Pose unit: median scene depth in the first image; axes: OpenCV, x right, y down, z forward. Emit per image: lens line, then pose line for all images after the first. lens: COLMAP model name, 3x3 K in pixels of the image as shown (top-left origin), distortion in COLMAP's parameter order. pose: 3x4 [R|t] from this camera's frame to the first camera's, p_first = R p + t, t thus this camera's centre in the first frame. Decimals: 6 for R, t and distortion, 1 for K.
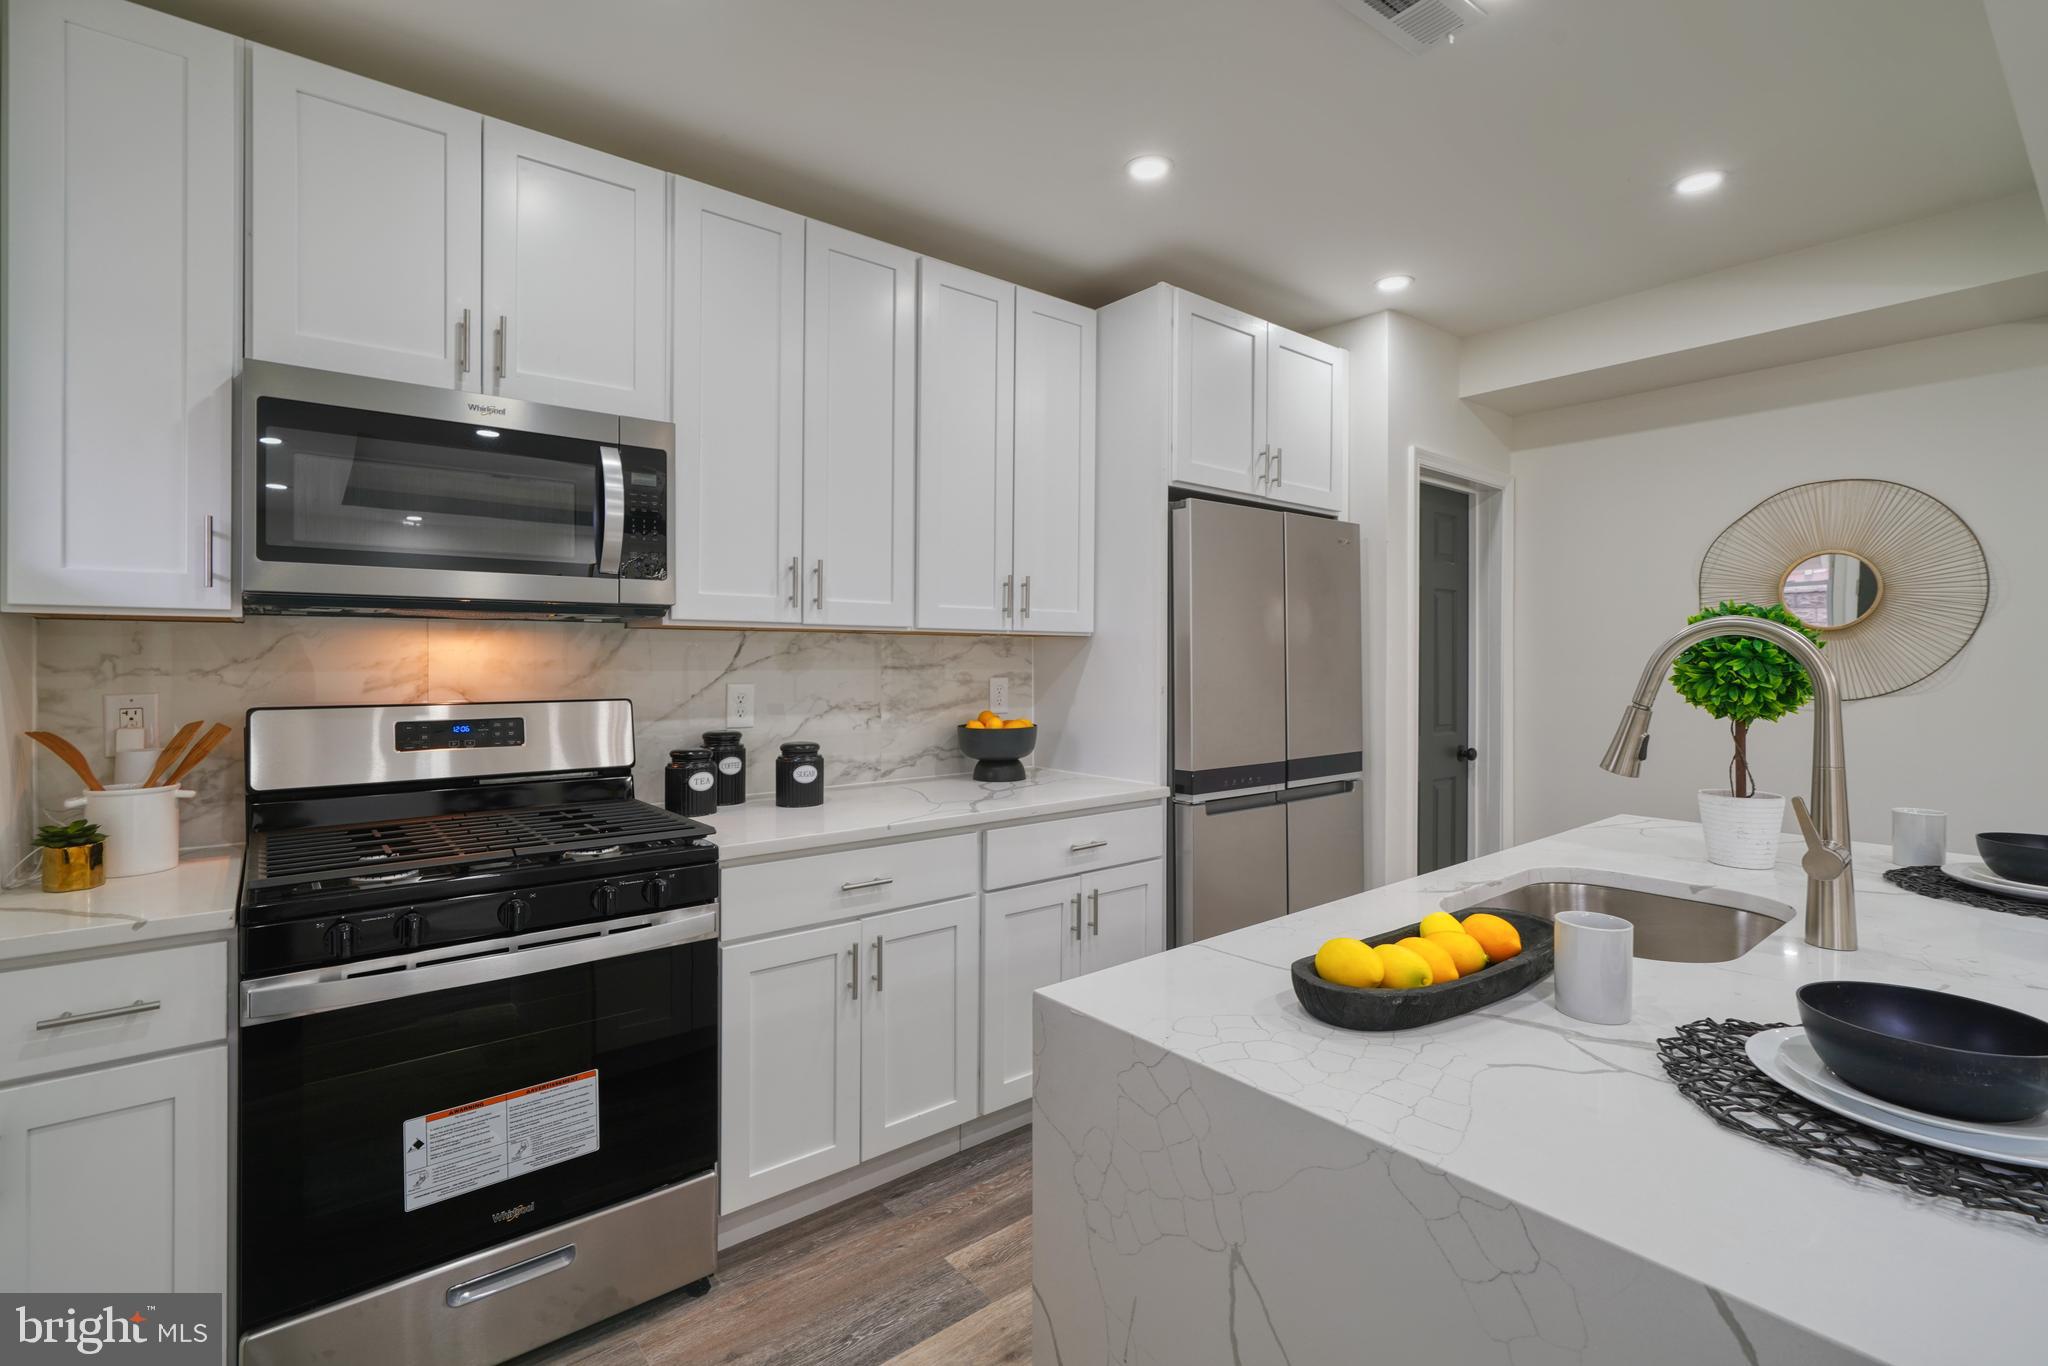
lens RADIAL K [[928.2, 0, 1025.7], [0, 928.2, 659.0], [0, 0, 1]] dist [-0.008524, 0.003955]
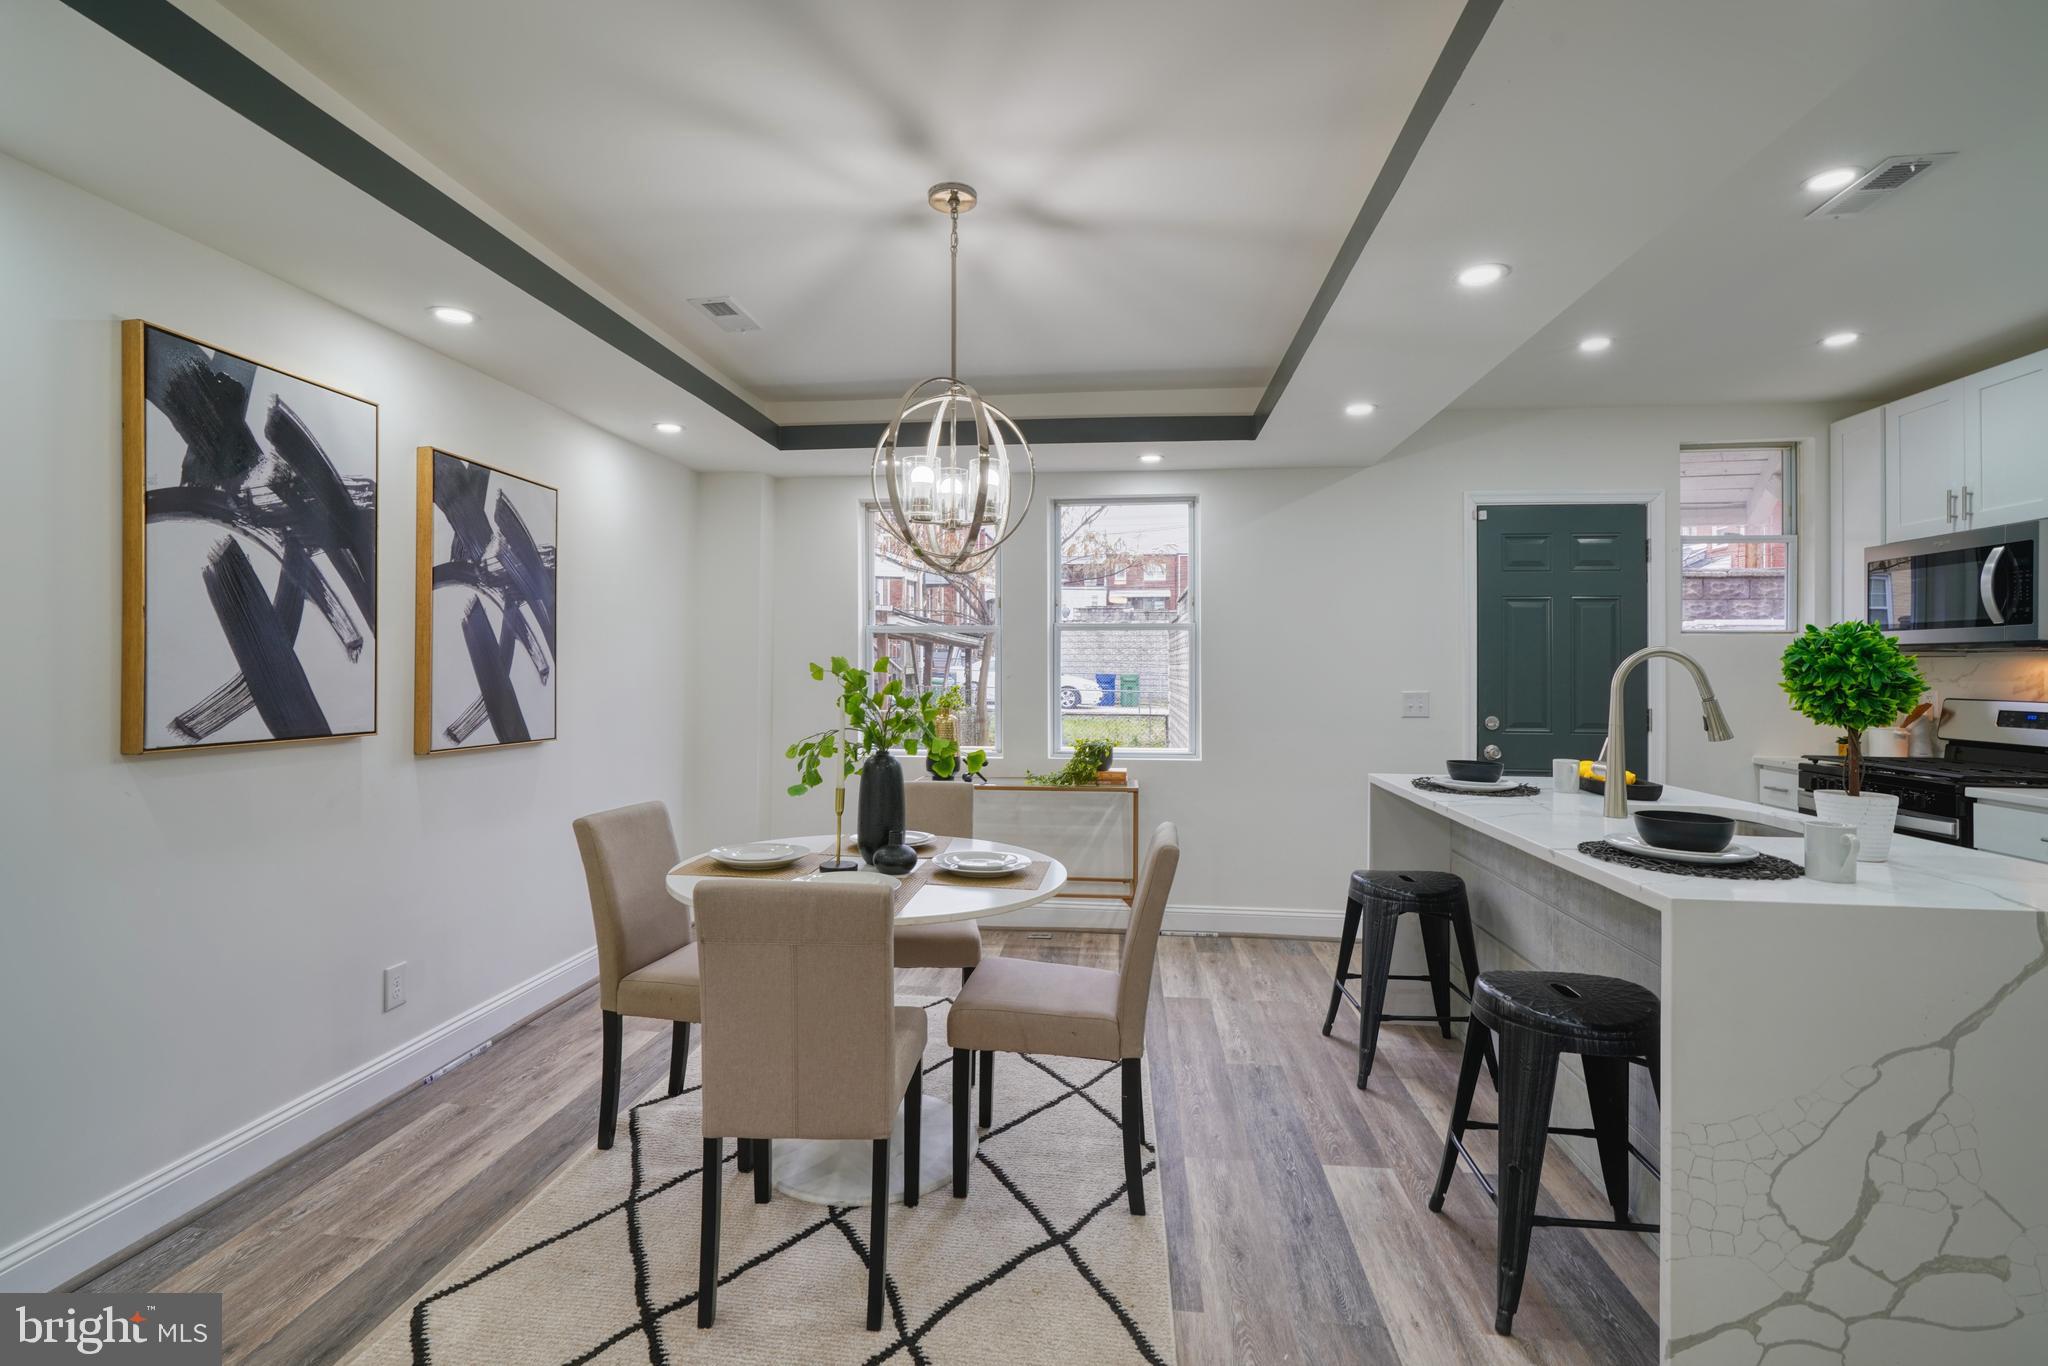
lens RADIAL K [[928.2, 0, 1018.3], [0, 928.2, 667.4], [0, 0, 1]] dist [-0.008524, 0.003955]
pose [[-0.713114, -0.005911, -0.701023, 1.810879], [-0.008648, 0.999963, 0.000367, 0.001369], [0.700994, 0.006324, -0.713139, 0.880268]]
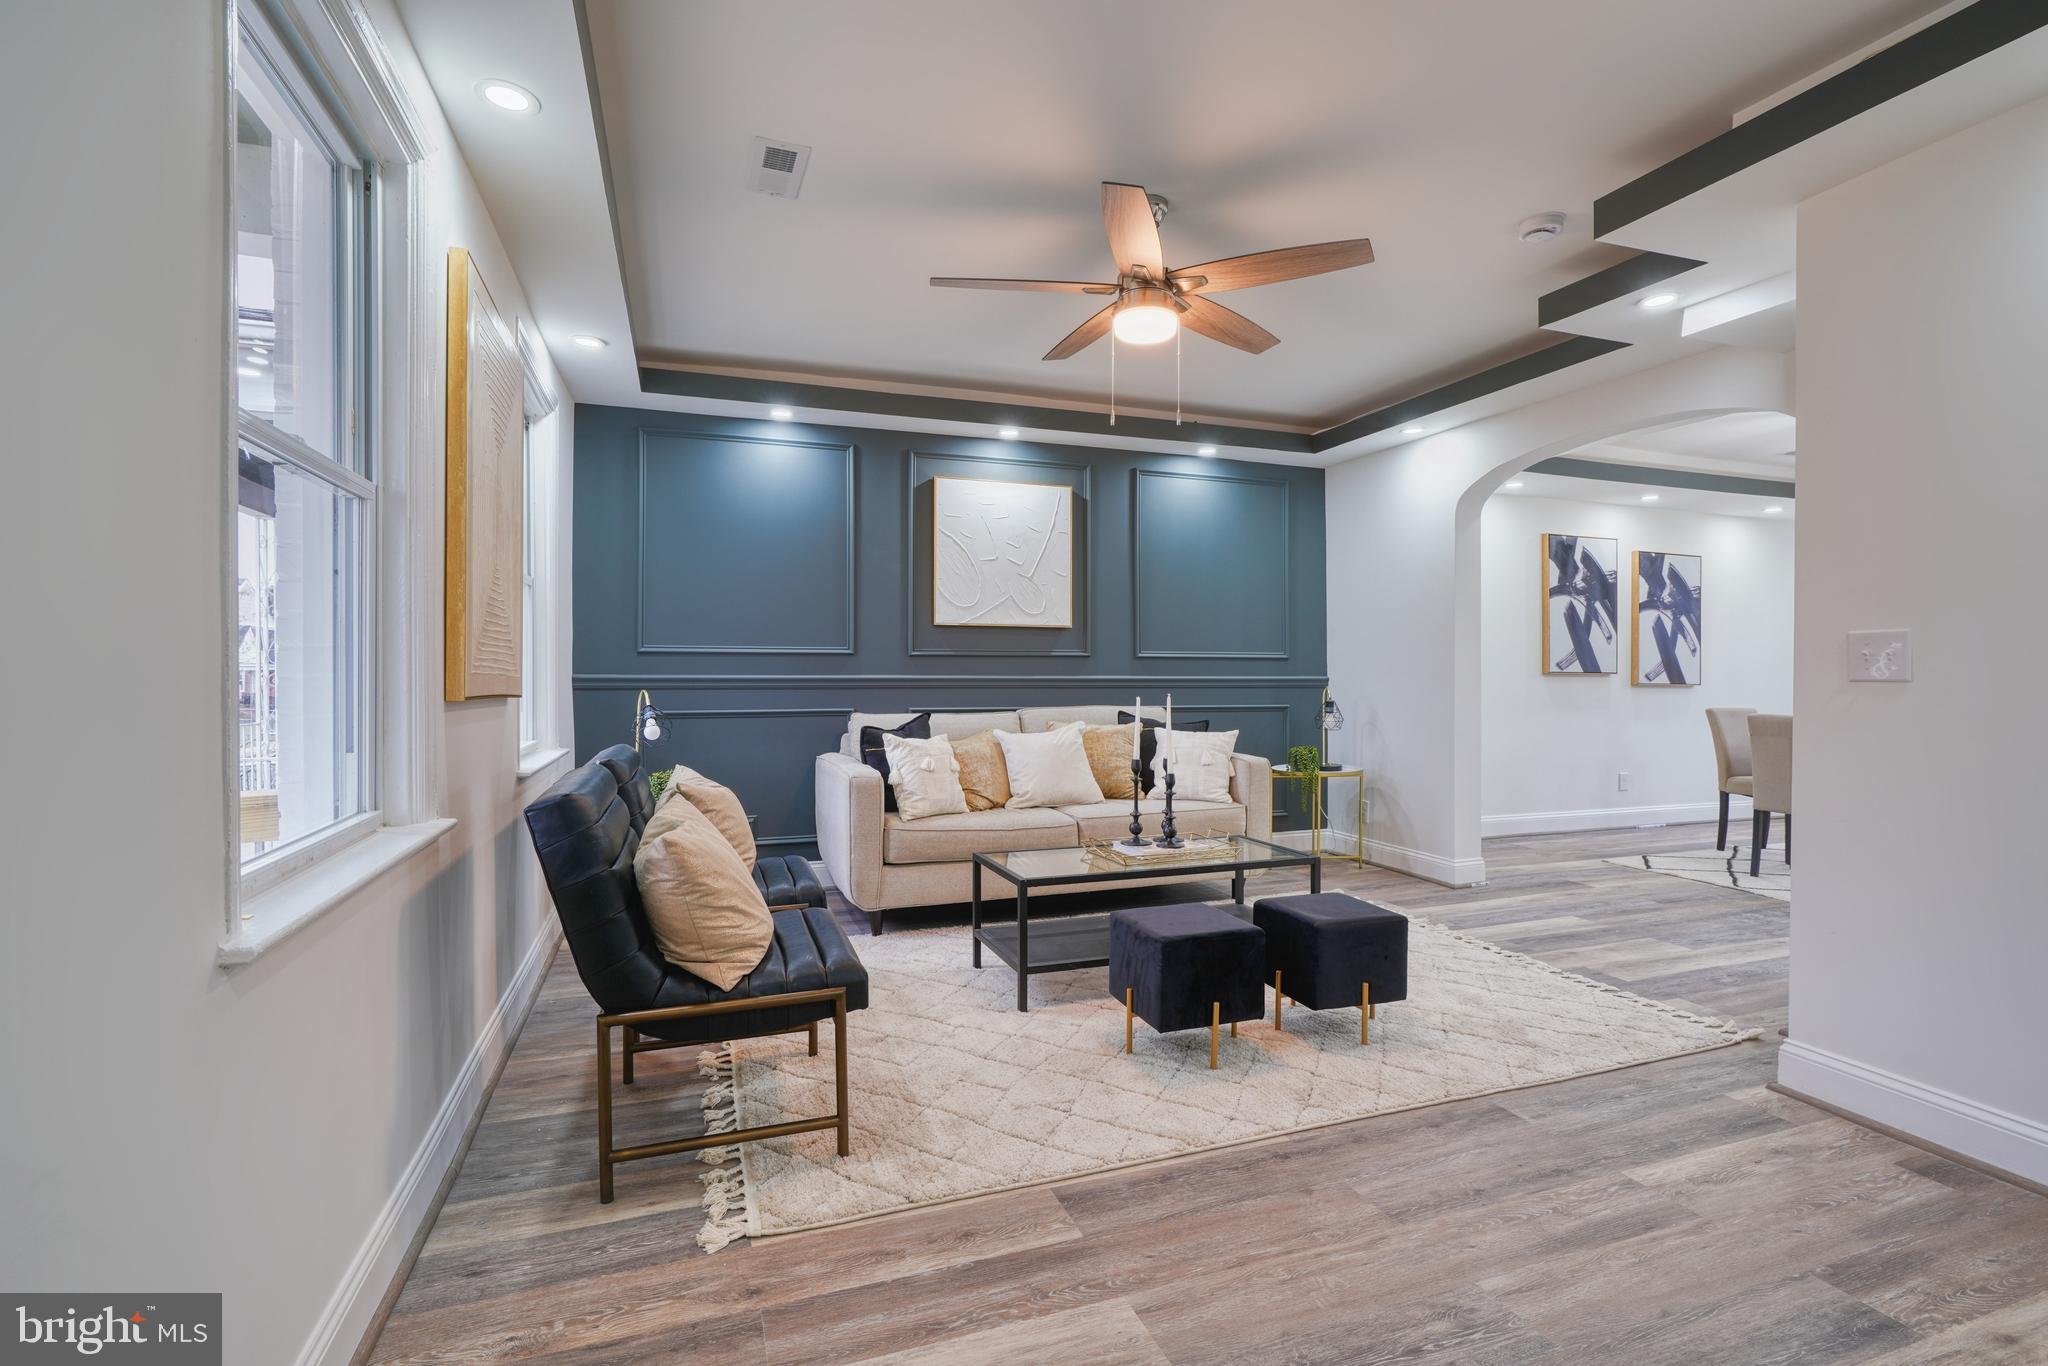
lens RADIAL K [[928.2, 0, 1017.9], [0, 928.2, 673.4], [0, 0, 1]] dist [-0.008524, 0.003955]
pose [[-0.944093, -0.005086, 0.329640, 2.412228], [-0.003900, 0.999983, 0.004257, 0.091587], [-0.329656, 0.002733, -0.944097, 2.914707]]
